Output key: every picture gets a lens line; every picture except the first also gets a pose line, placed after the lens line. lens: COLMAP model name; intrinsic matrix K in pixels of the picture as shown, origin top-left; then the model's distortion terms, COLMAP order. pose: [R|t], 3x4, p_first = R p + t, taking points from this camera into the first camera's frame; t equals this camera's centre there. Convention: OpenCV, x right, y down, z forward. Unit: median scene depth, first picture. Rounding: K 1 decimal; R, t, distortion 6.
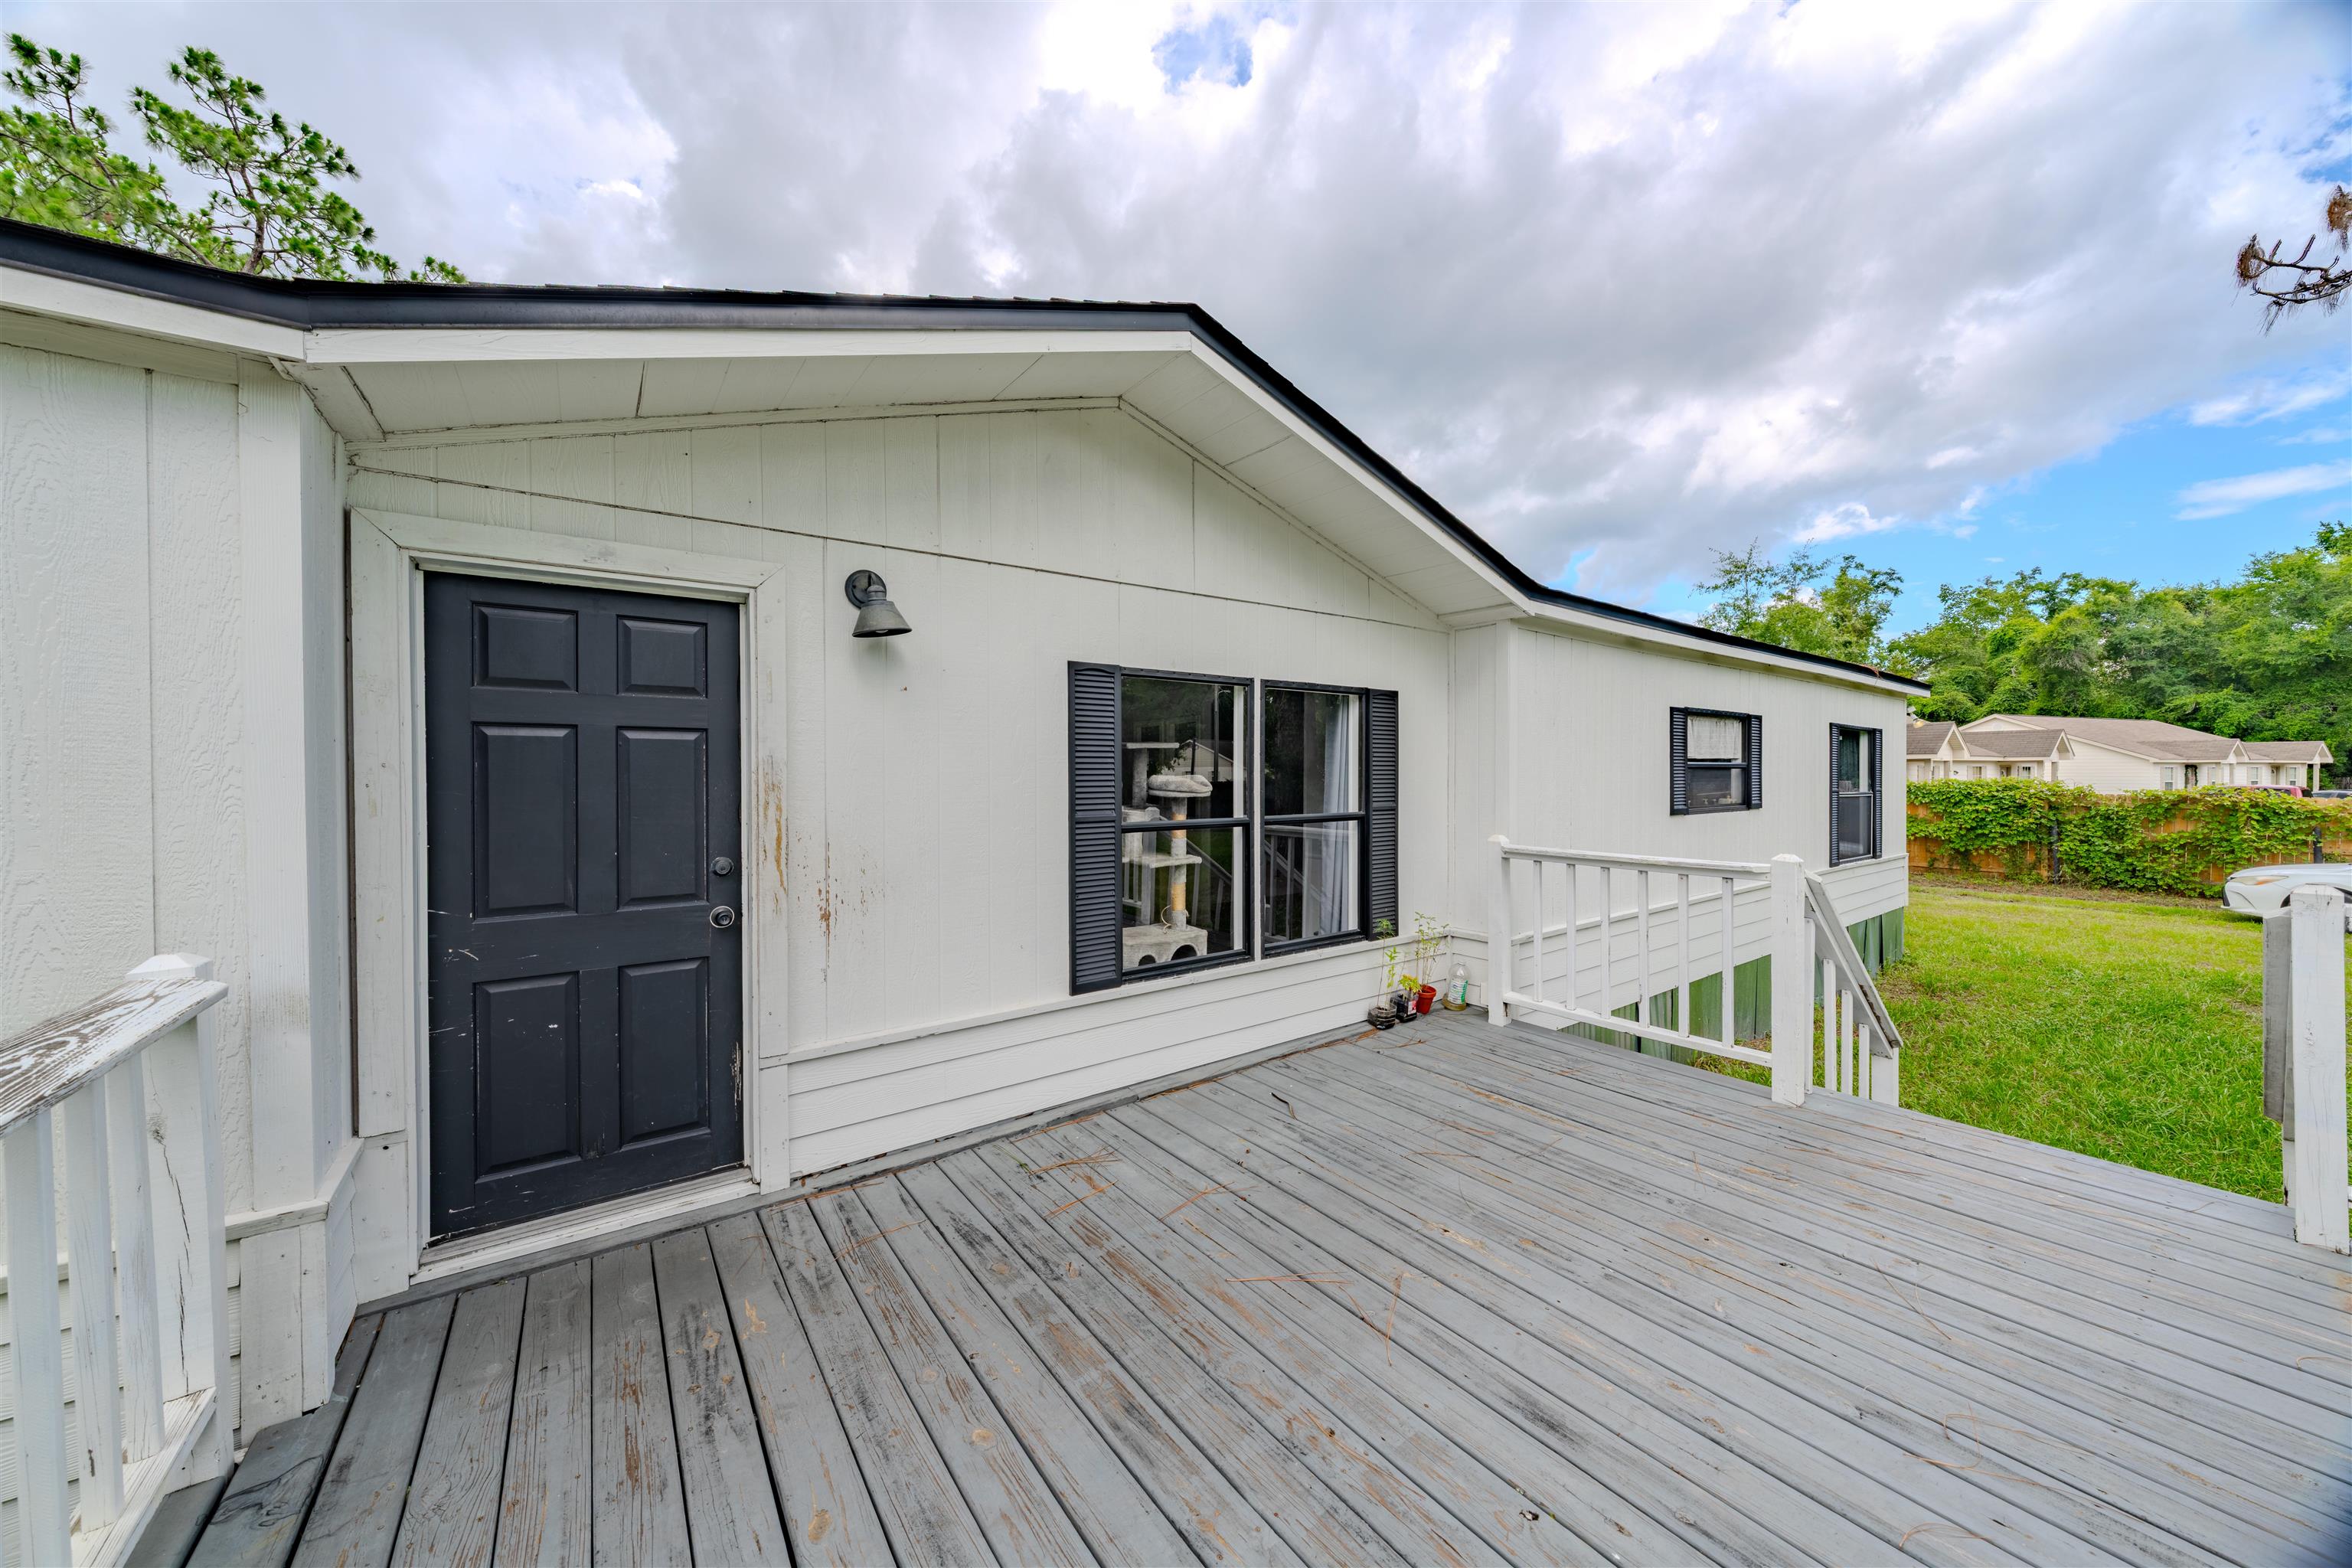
lens RADIAL K [[807.5, 0, 1176.0], [0, 807.5, 784.0], [0, 0, 1]] dist [0.000104, 0.000071]
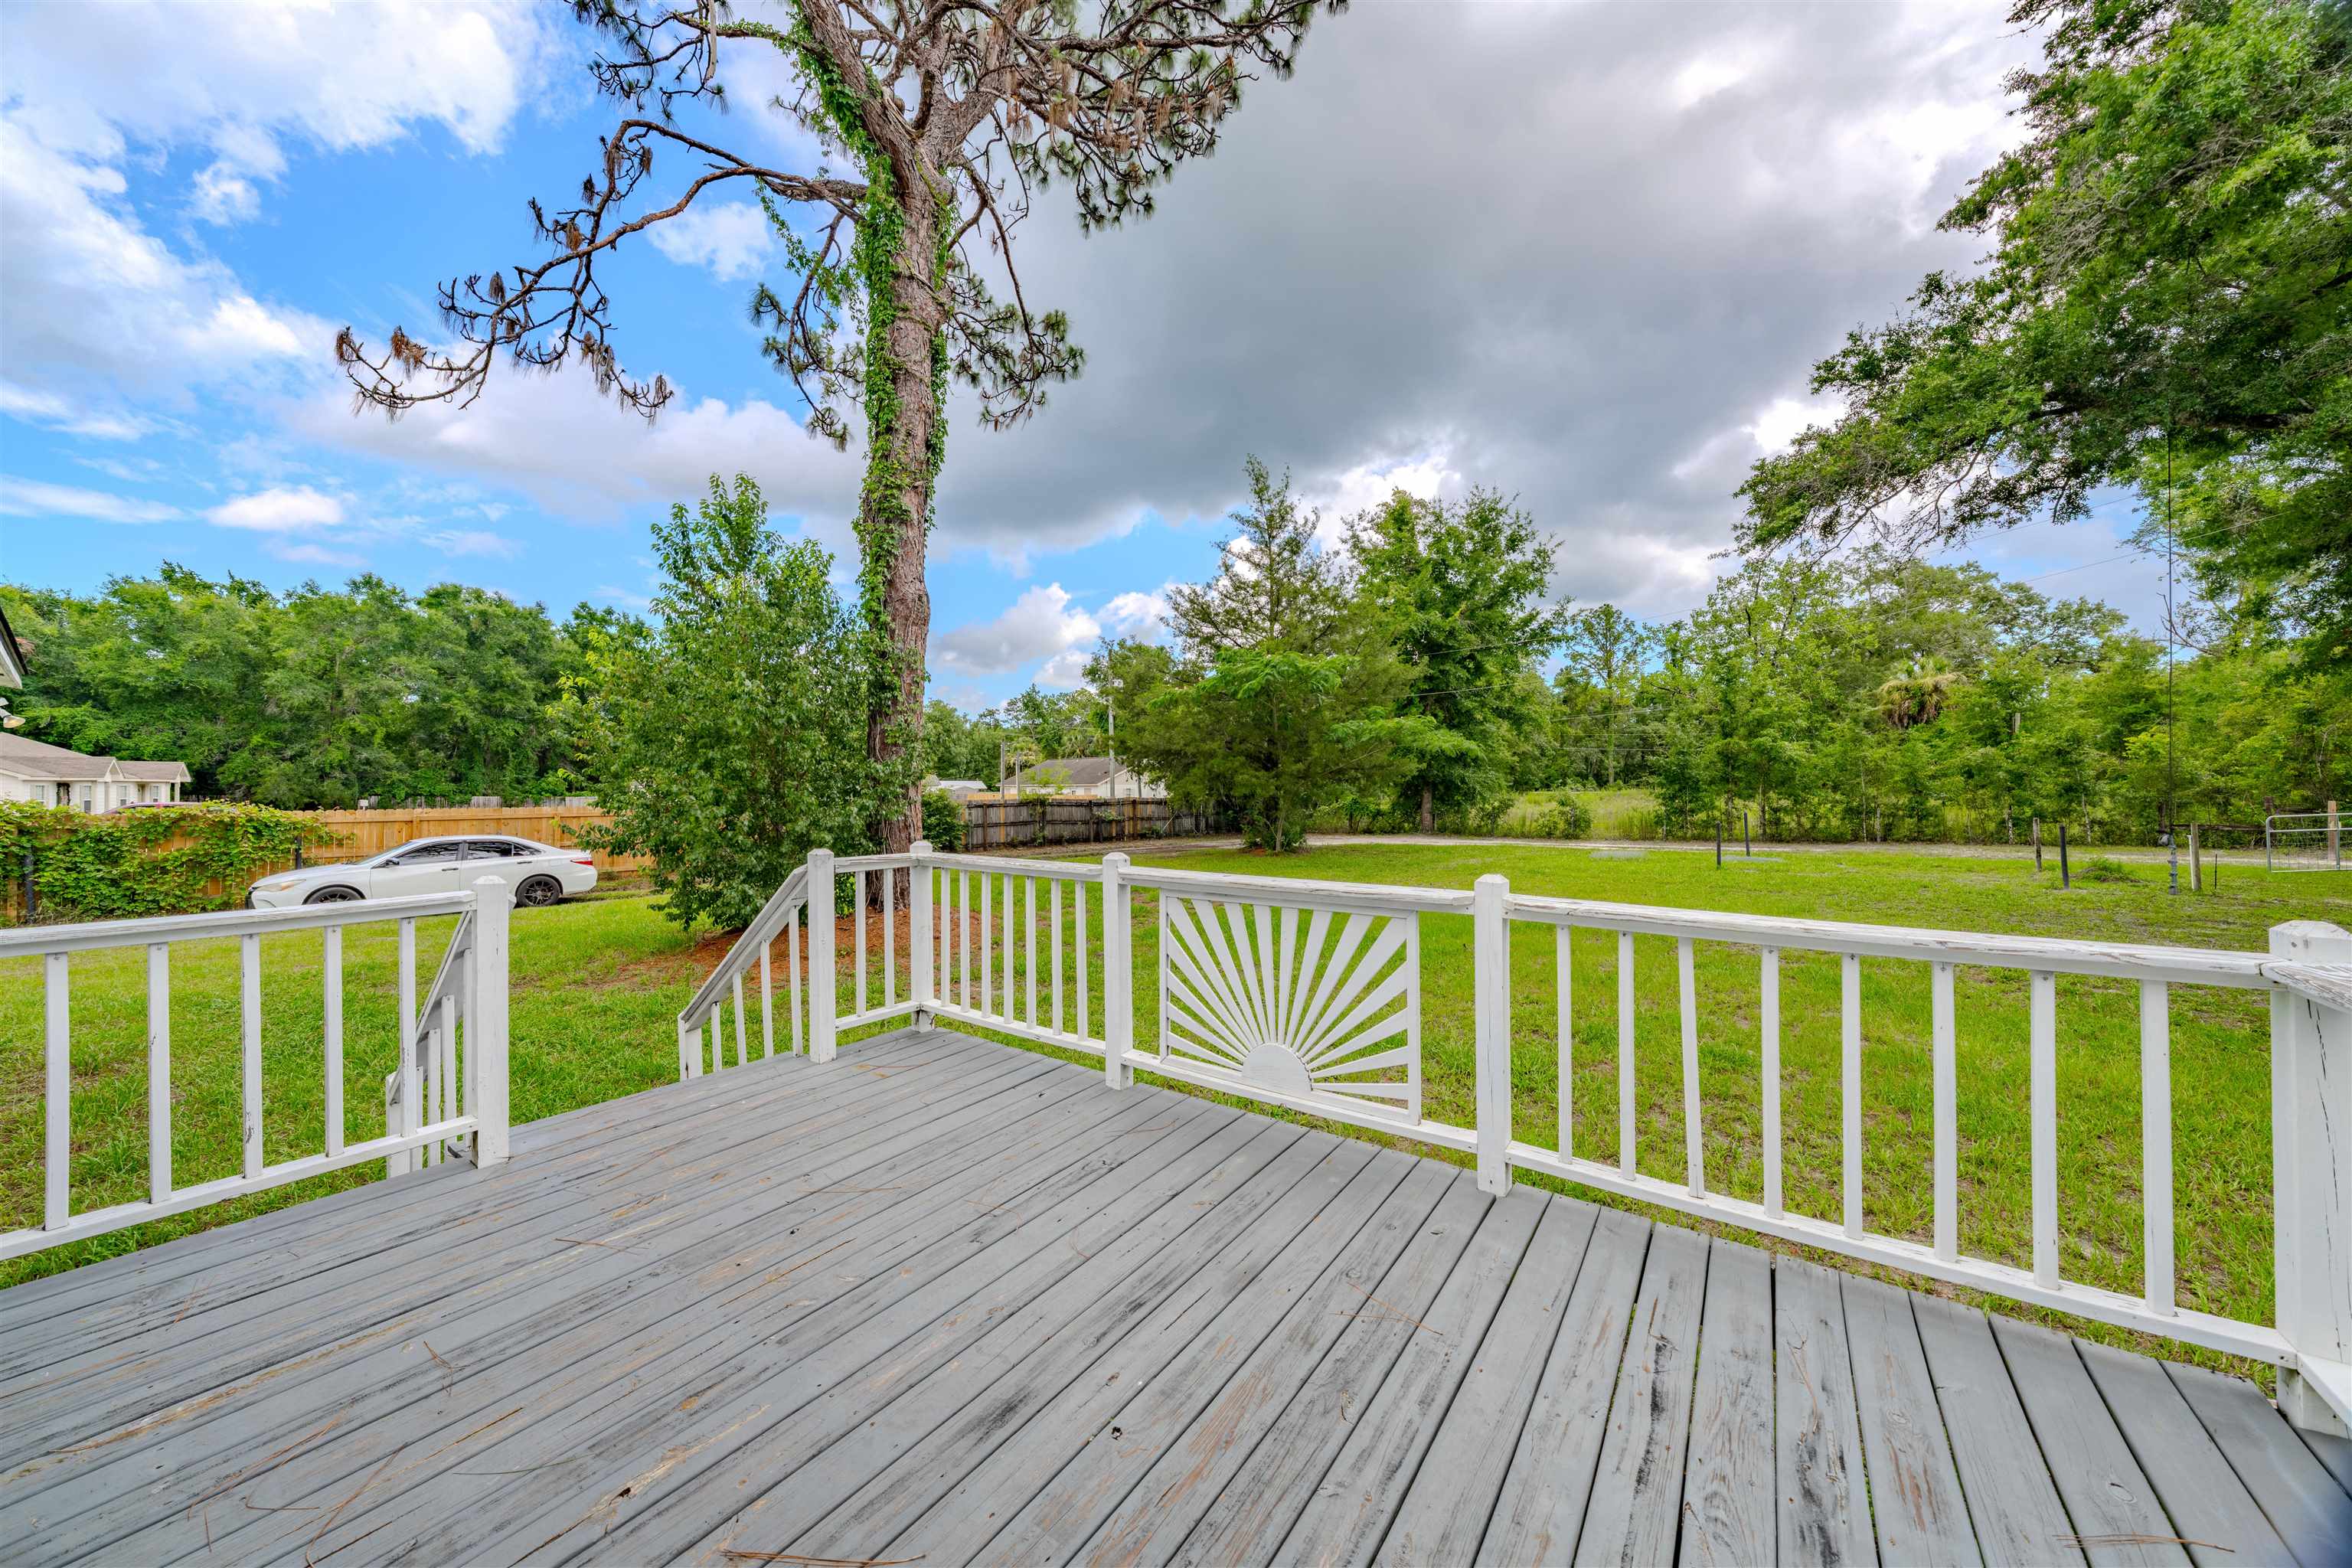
lens RADIAL K [[807.5, 0, 1176.0], [0, 807.5, 784.0], [0, 0, 1]] dist [0.000104, 0.000071]
pose [[-0.305030, 0.005331, 0.952328, -0.068971], [0.017539, 0.999846, 0.000021, 0.000209], [-0.952181, 0.016710, -0.305076, 0.129701]]
